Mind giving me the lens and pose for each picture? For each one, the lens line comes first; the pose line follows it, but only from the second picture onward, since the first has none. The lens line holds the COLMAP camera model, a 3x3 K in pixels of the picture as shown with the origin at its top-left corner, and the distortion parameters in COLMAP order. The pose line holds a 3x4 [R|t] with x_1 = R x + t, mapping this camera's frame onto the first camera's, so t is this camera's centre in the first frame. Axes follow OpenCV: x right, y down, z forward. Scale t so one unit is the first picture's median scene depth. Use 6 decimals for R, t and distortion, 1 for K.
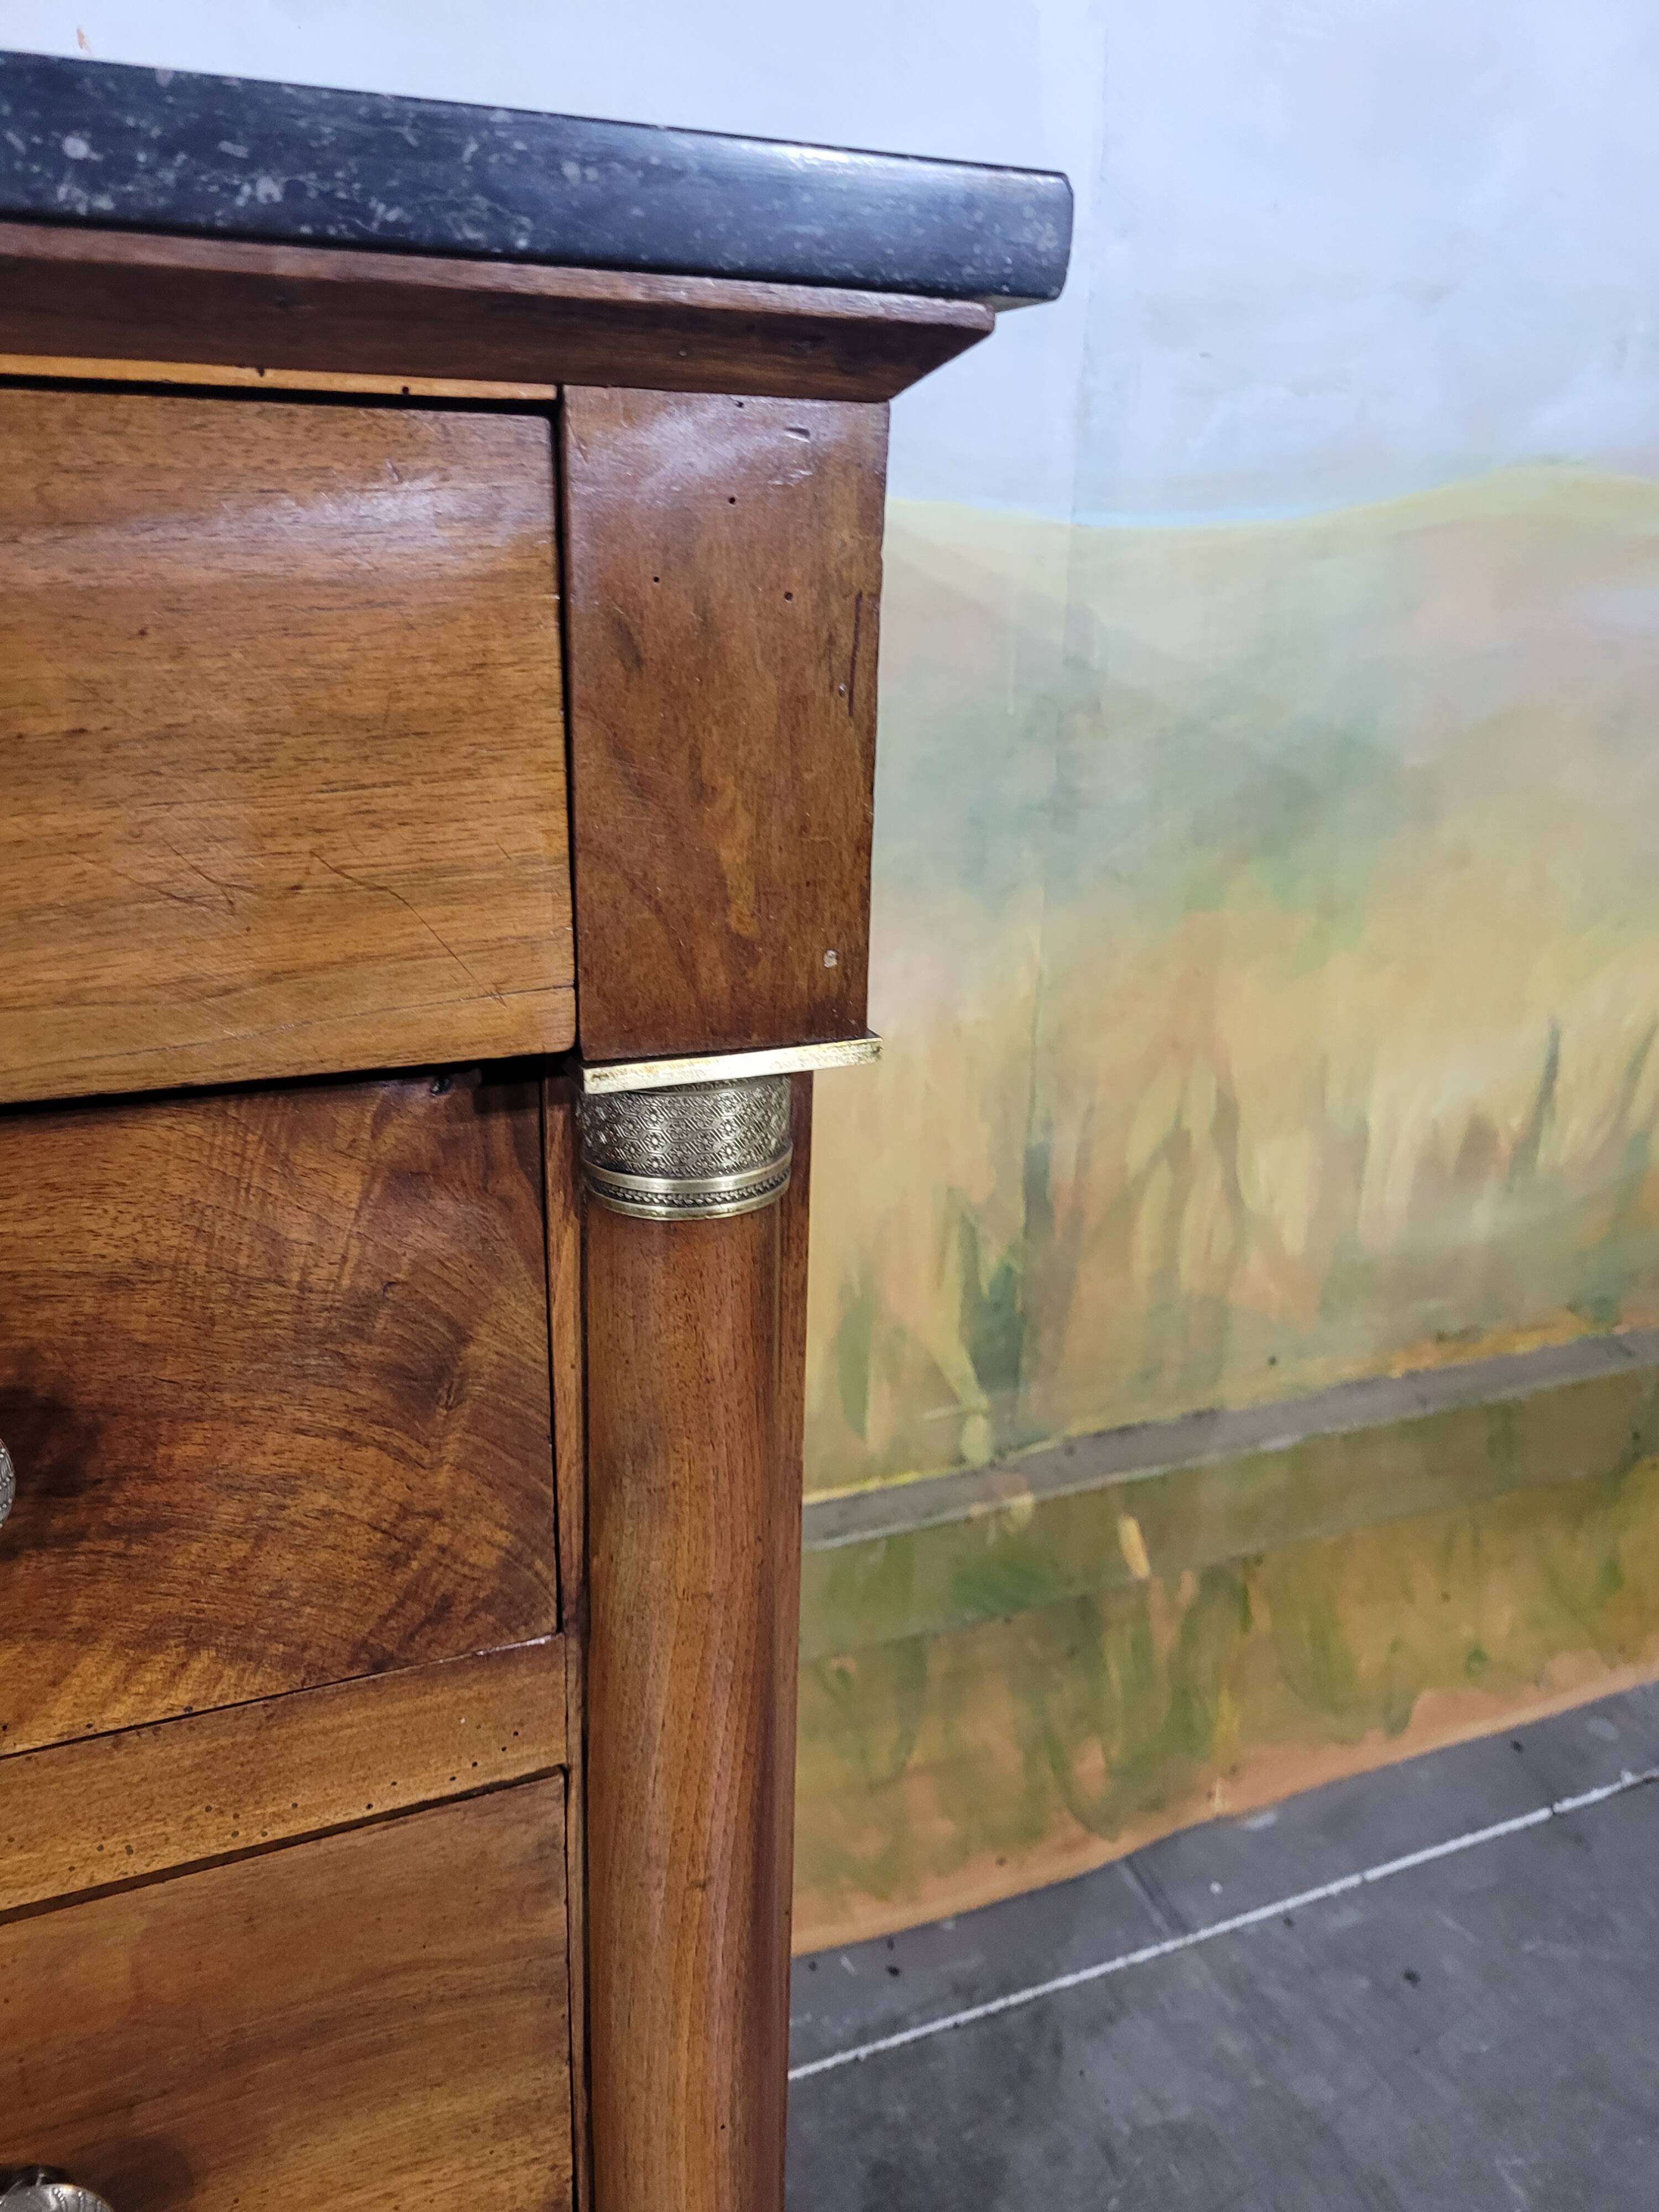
lens RADIAL K [[1677.9, 0, 835.5], [0, 1677.9, 1072.4], [0, 0, 1]] dist [0.045206, -0.034228]
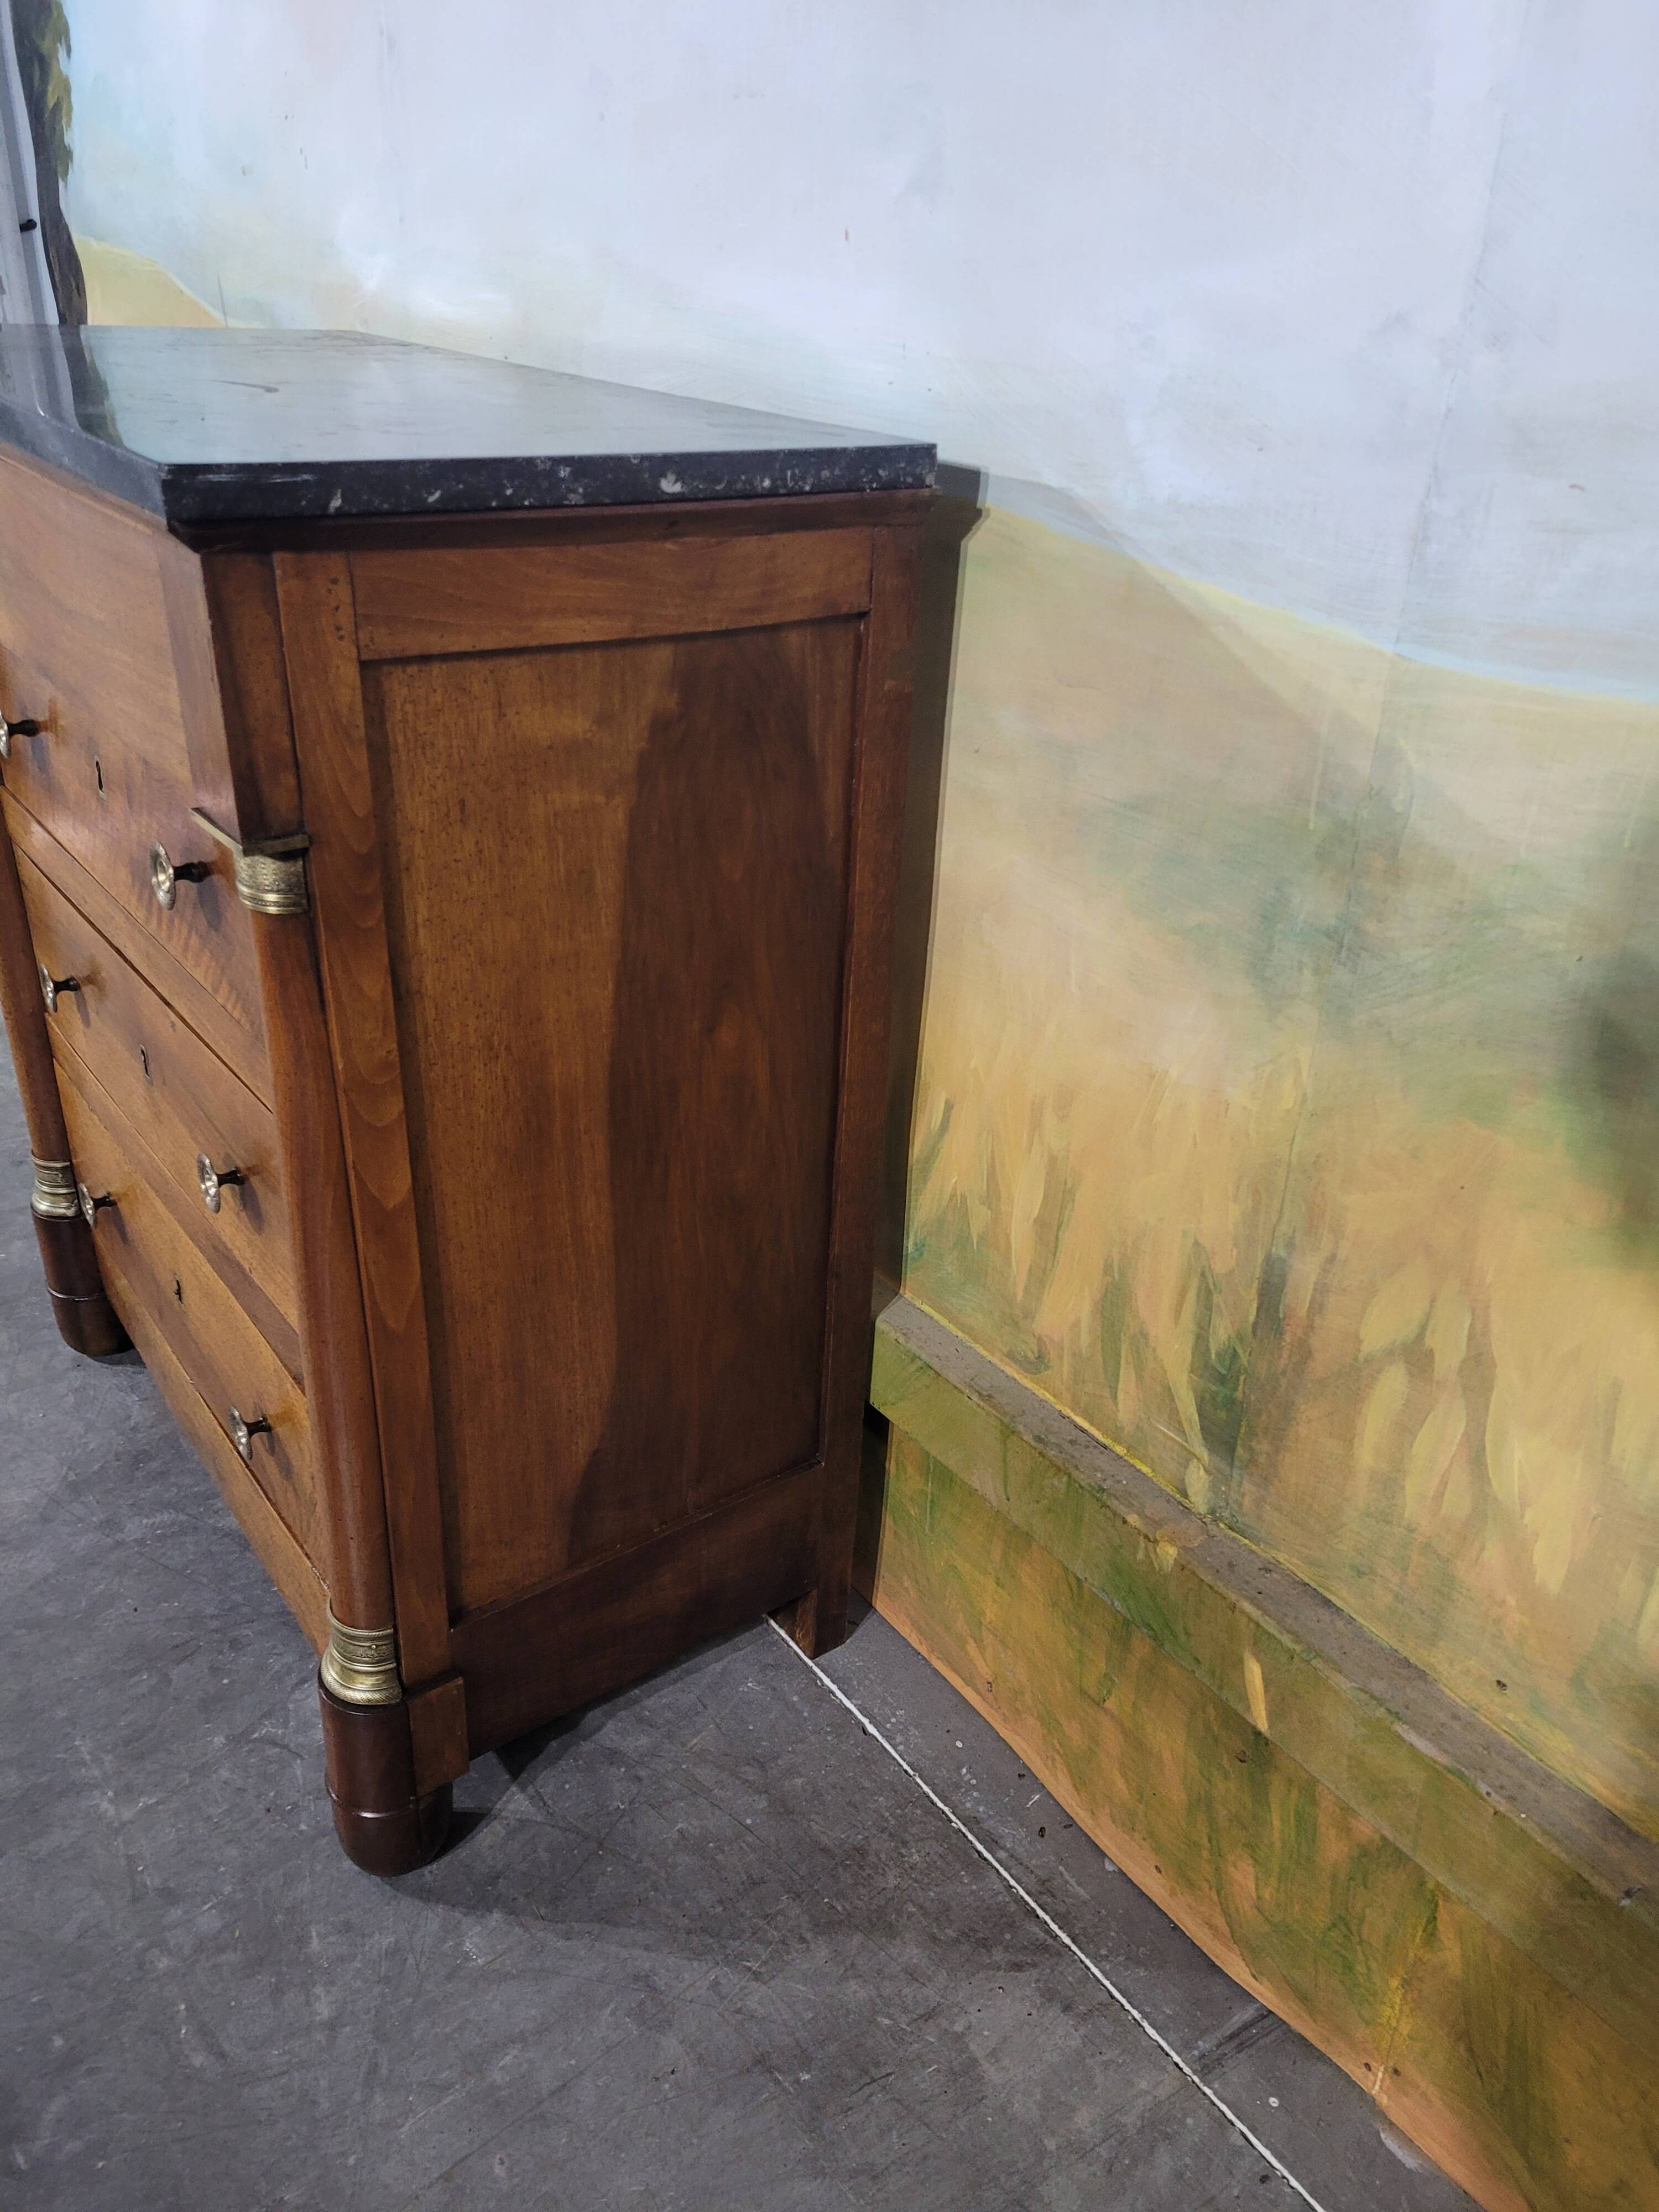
lens RADIAL K [[1677.9, 0, 847.4], [0, 1677.9, 1106.1], [0, 0, 1]] dist [0.045206, -0.034228]
pose [[0.249141, 0.431498, -0.867029, 0.869841], [-0.337187, 0.877893, 0.340013, -0.283463], [0.907873, 0.207640, 0.364215, 0.385556]]
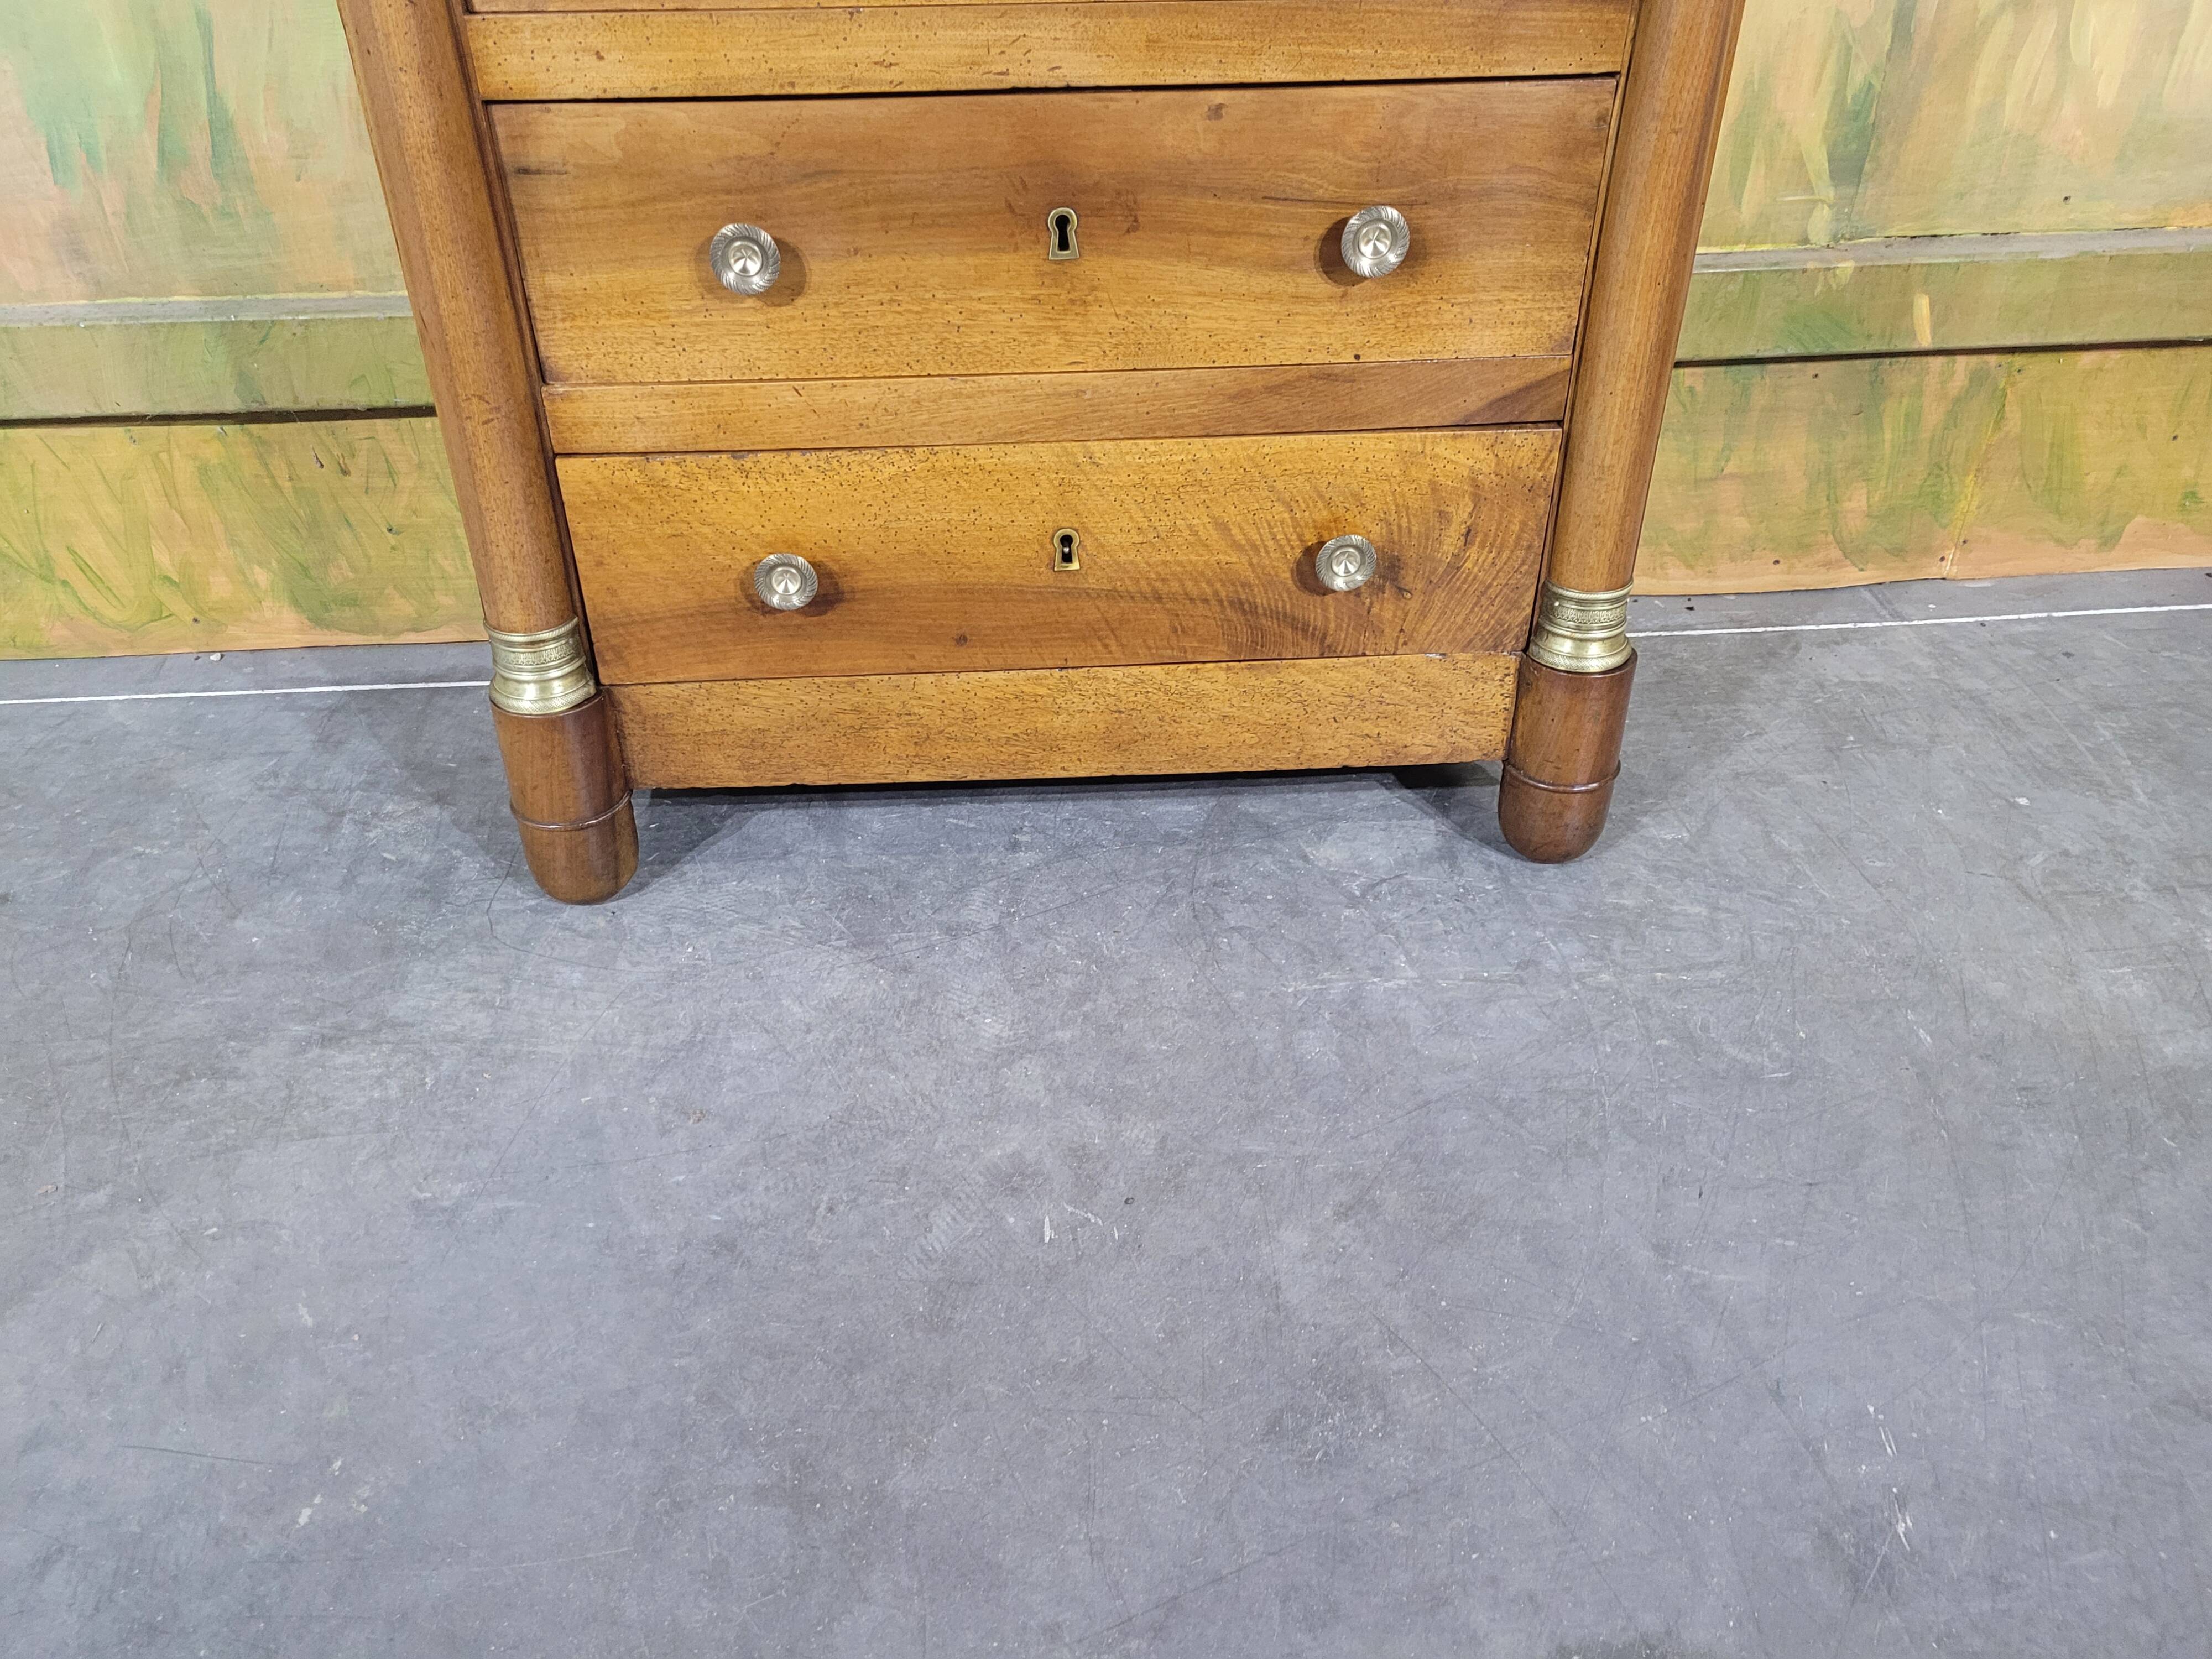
lens RADIAL K [[1677.9, 0, 1091.8], [0, 1677.9, 851.4], [0, 0, 1]] dist [0.045206, -0.034228]
pose [[0.946720, 0.154277, -0.282703, -0.013556], [-0.067824, 0.953618, 0.293278, 0.359301], [0.314836, -0.258478, 0.913273, -0.686494]]
